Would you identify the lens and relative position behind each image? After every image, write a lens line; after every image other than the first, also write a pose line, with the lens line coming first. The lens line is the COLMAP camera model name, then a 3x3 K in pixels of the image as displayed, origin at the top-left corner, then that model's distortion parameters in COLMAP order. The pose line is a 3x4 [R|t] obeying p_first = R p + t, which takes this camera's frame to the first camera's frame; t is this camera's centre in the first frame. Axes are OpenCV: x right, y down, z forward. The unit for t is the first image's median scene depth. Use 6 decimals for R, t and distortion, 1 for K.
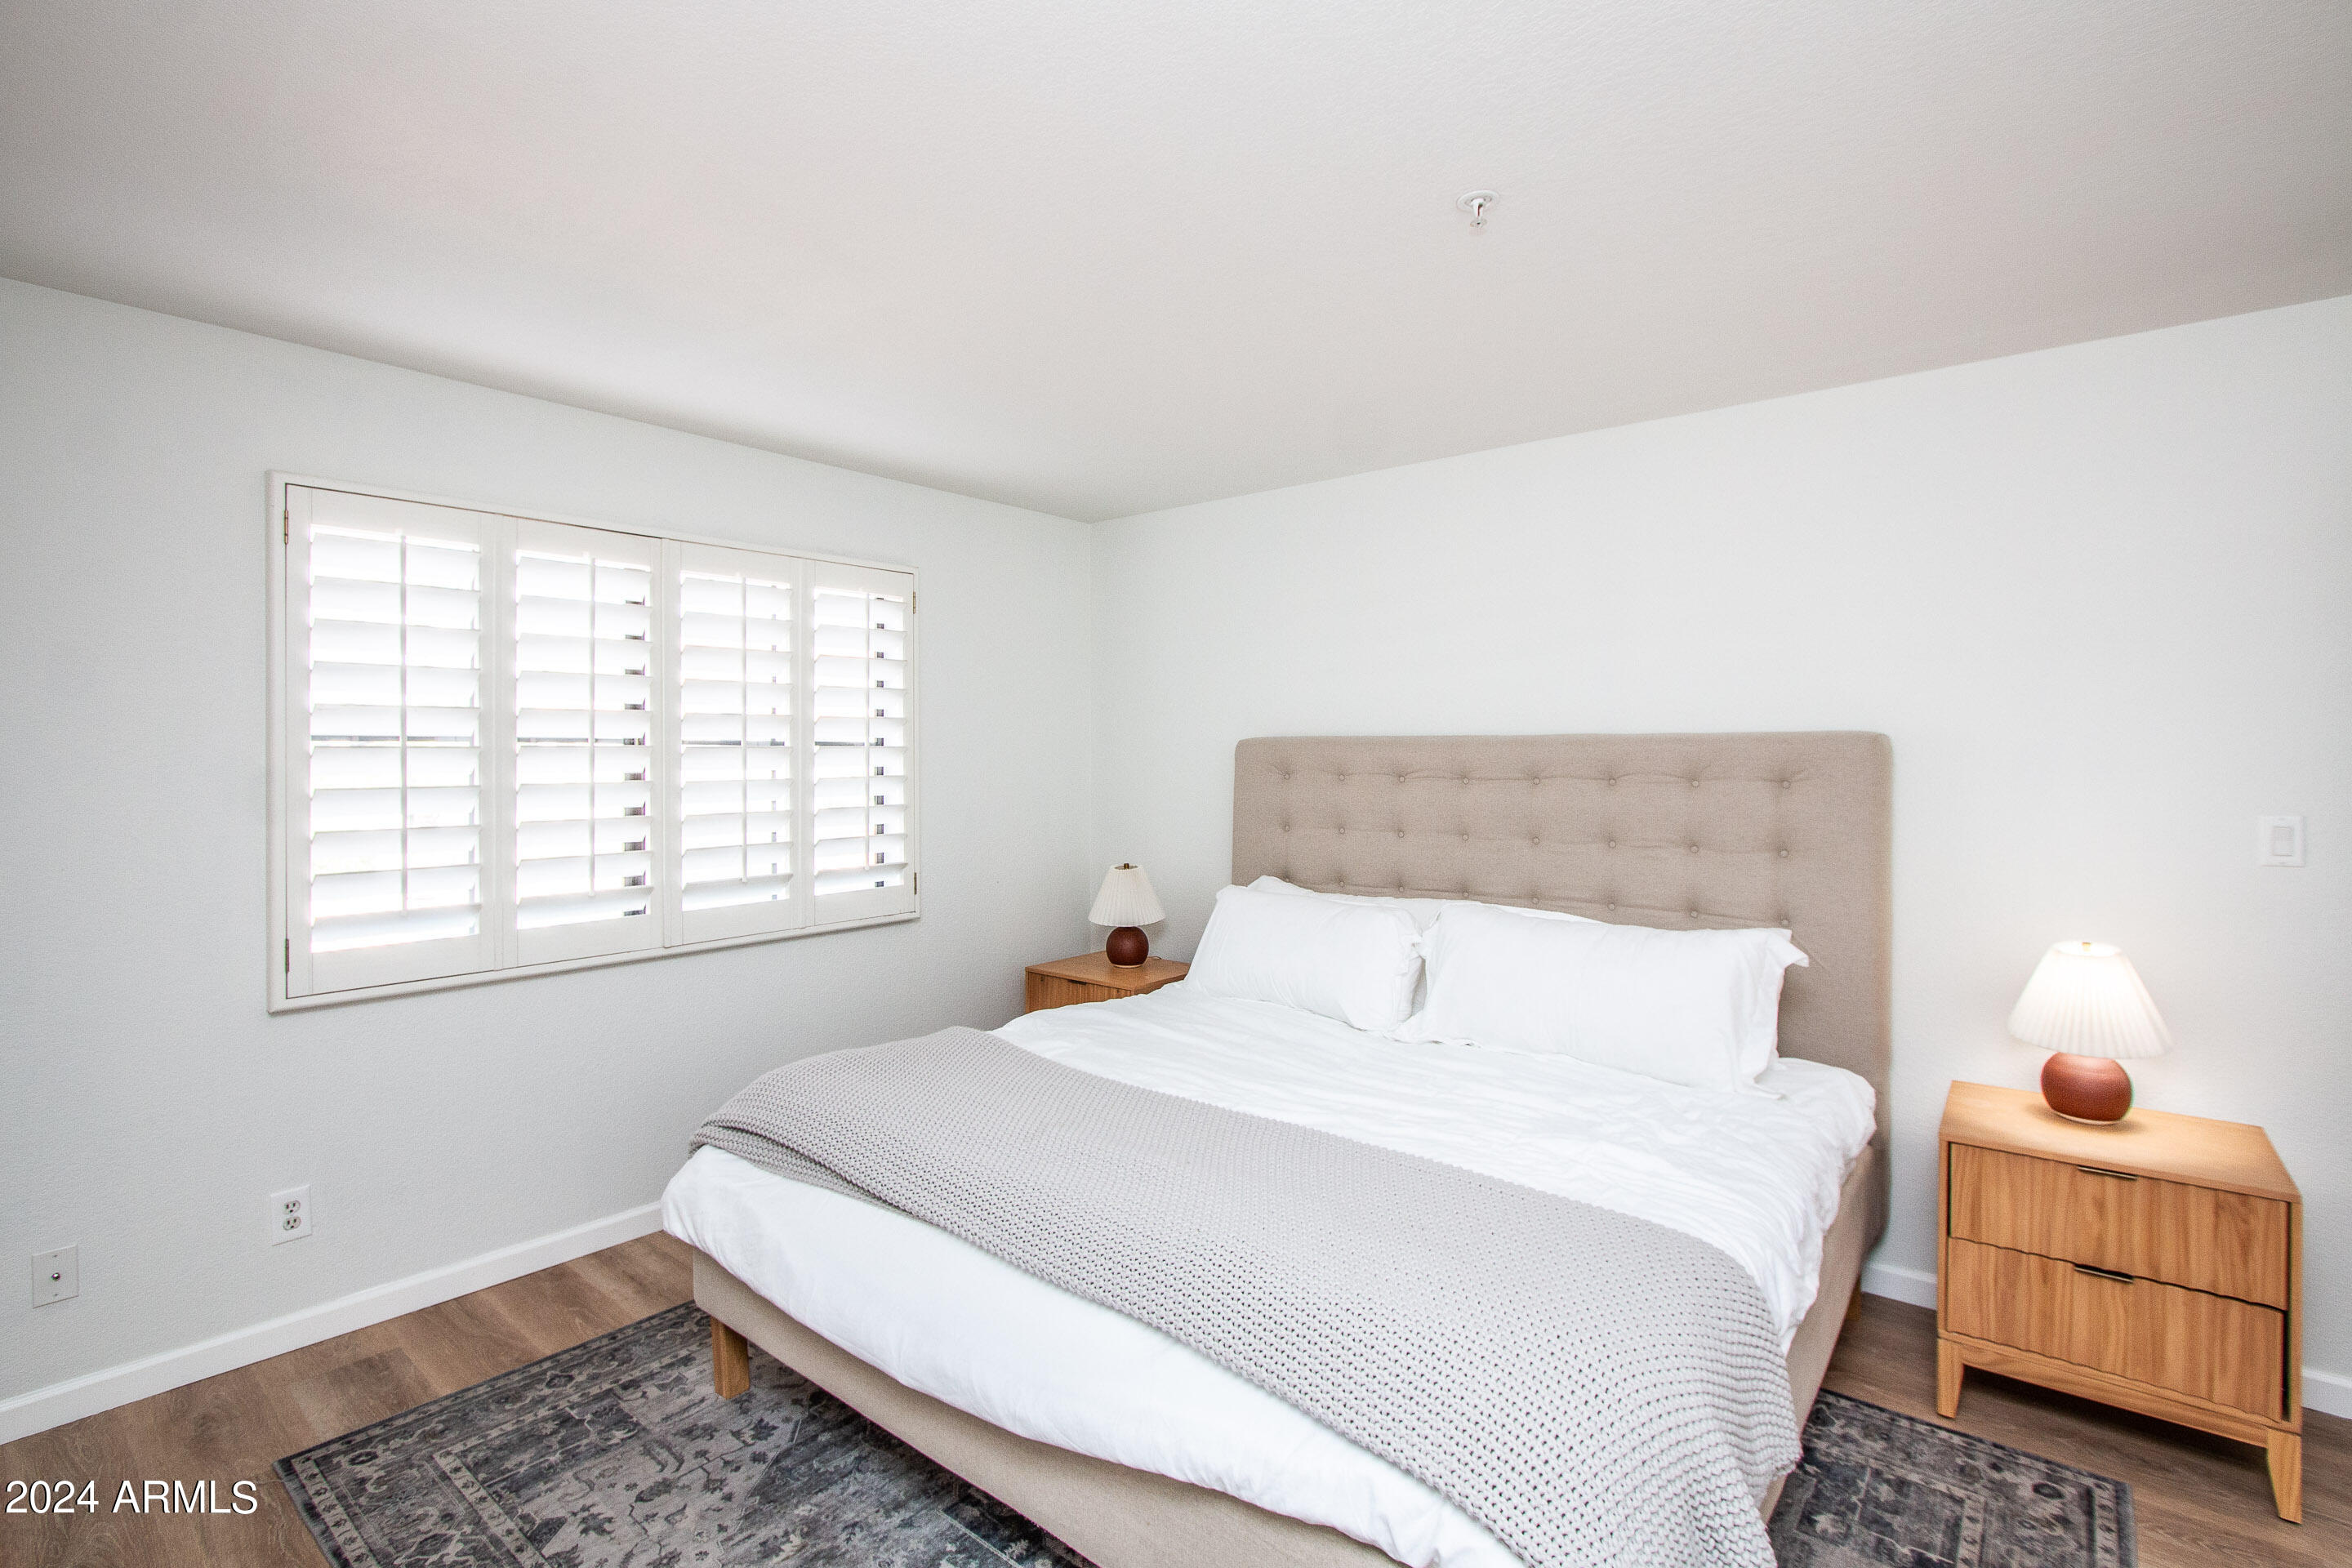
lens RADIAL K [[1087.1, 0, 1194.0], [0, 1087.1, 783.0], [0, 0, 1]] dist [-0.016984, 0.000532]
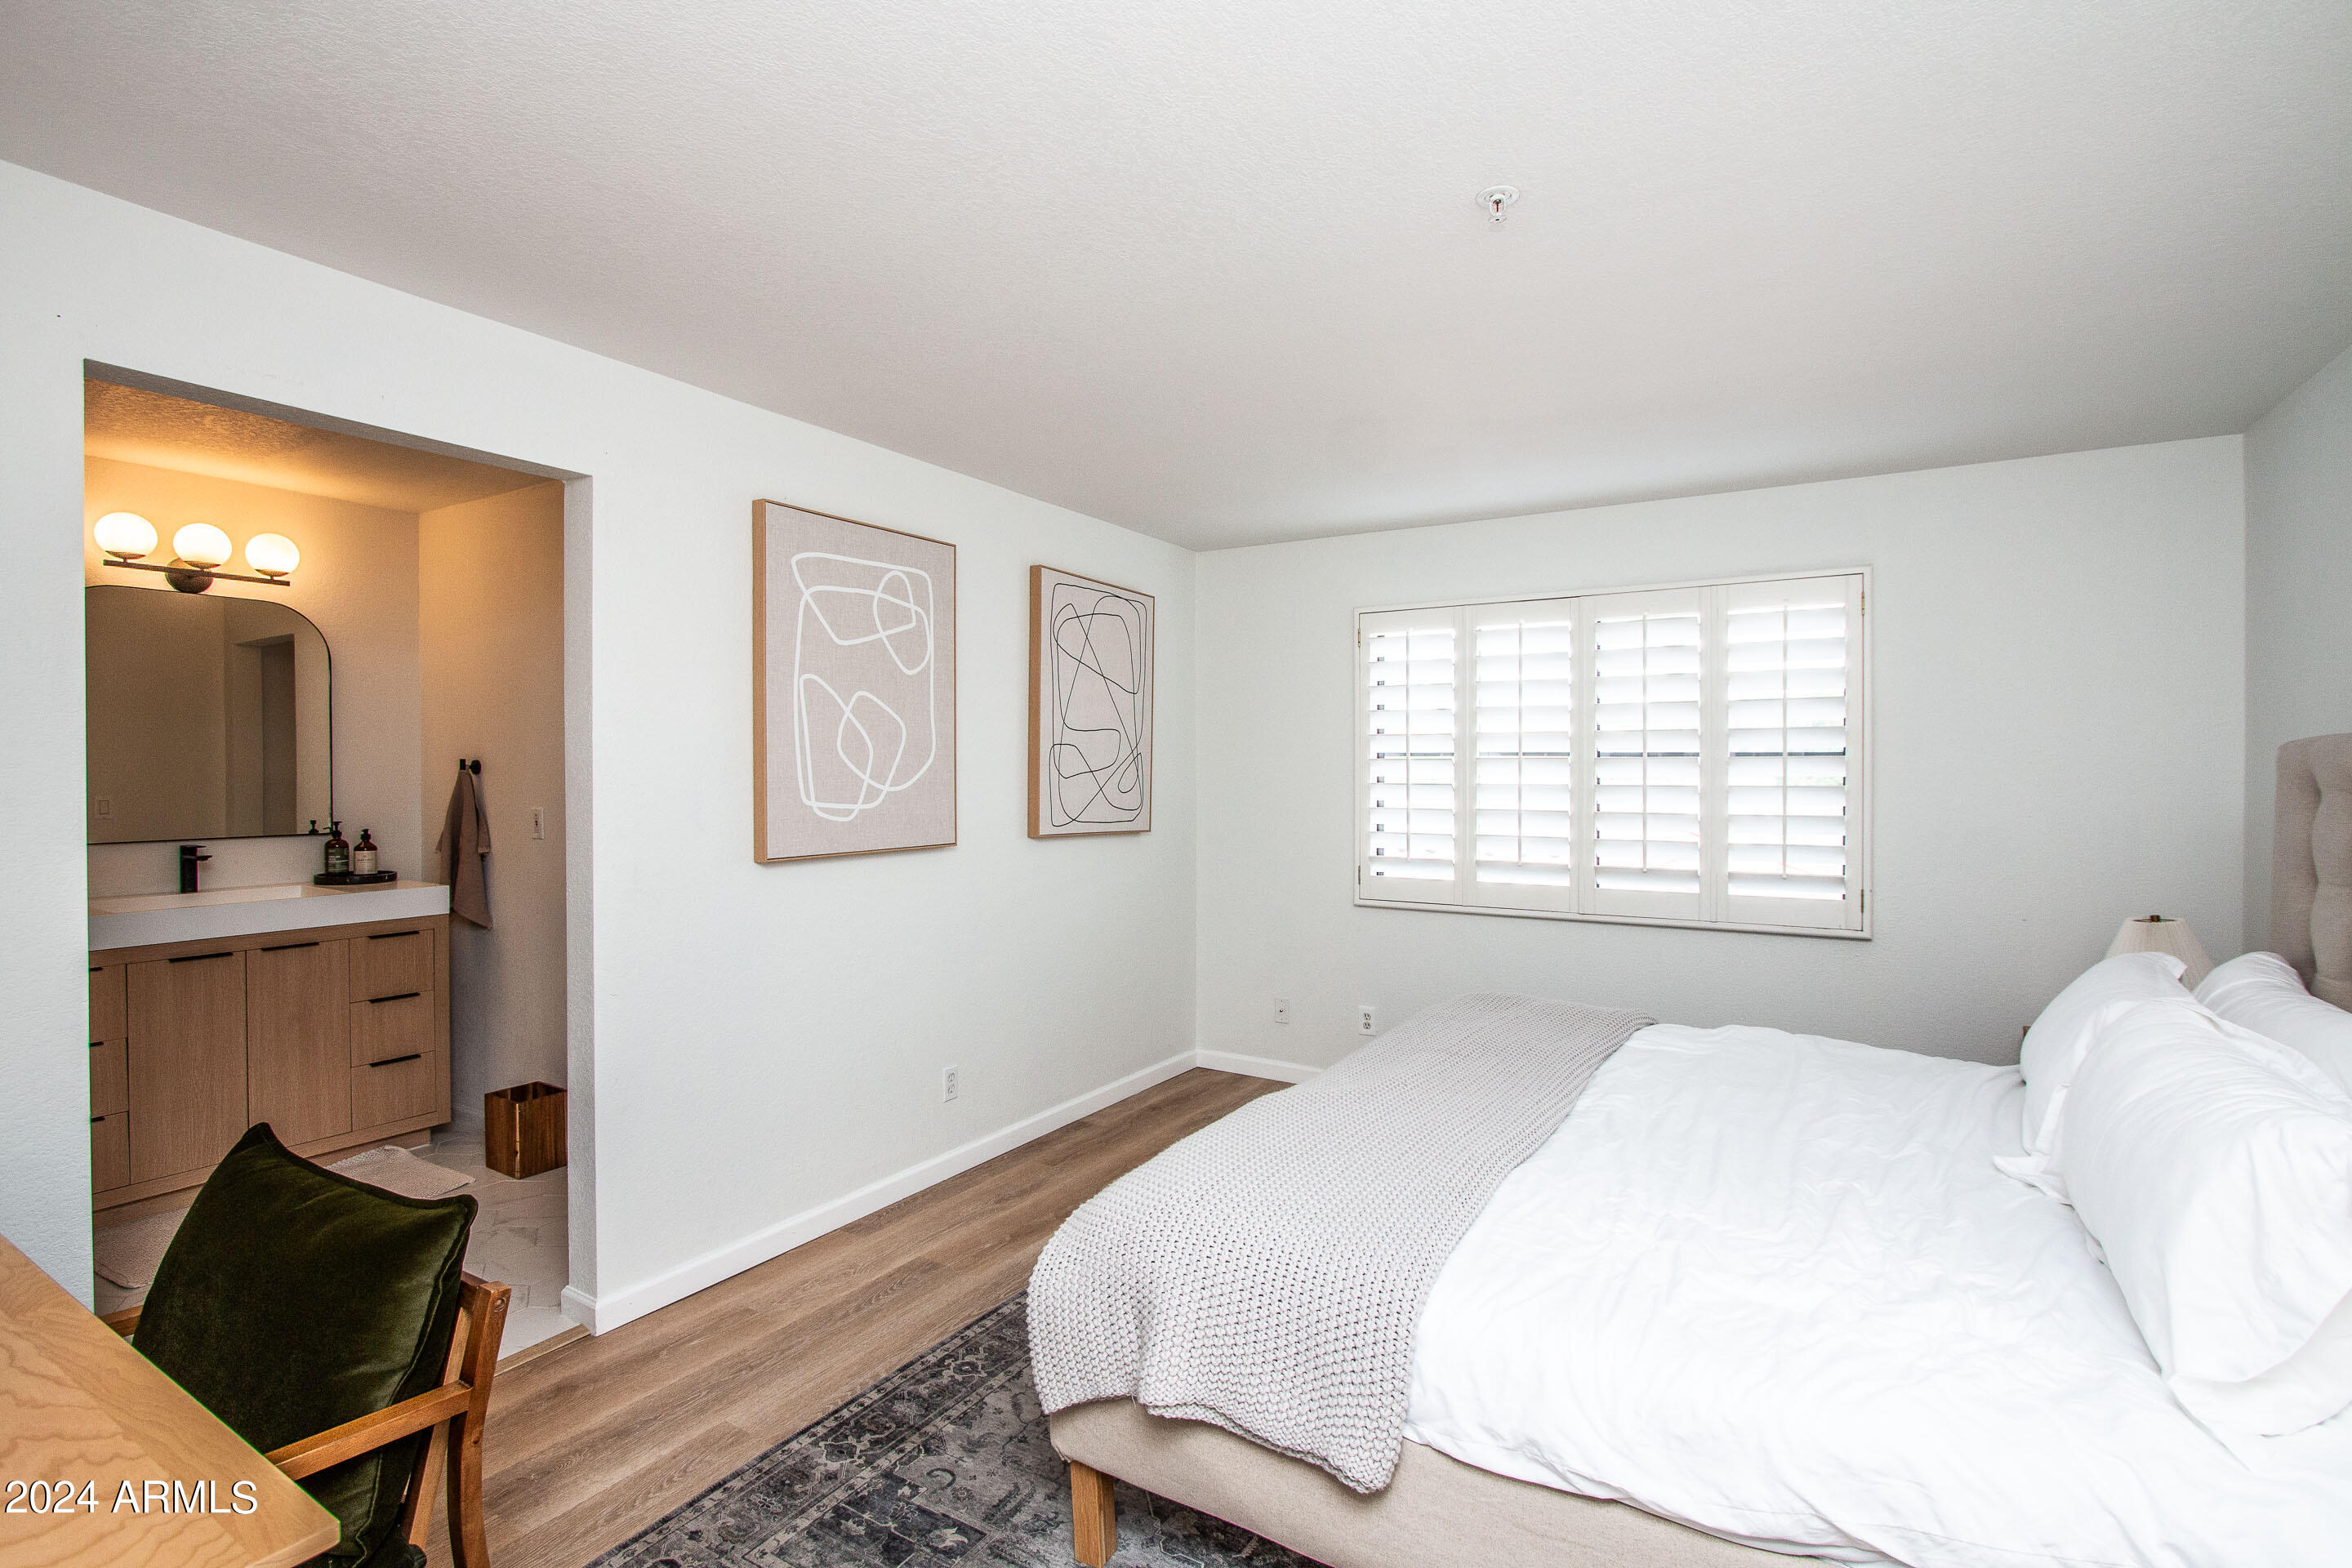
lens RADIAL K [[1087.1, 0, 1194.0], [0, 1087.1, 783.0], [0, 0, 1]] dist [-0.016984, 0.000532]
pose [[0.148920, 0.016548, -0.988711, 0.705835], [-0.028316, 0.999521, 0.012464, -0.006144], [0.988444, 0.026140, 0.149317, 0.341295]]
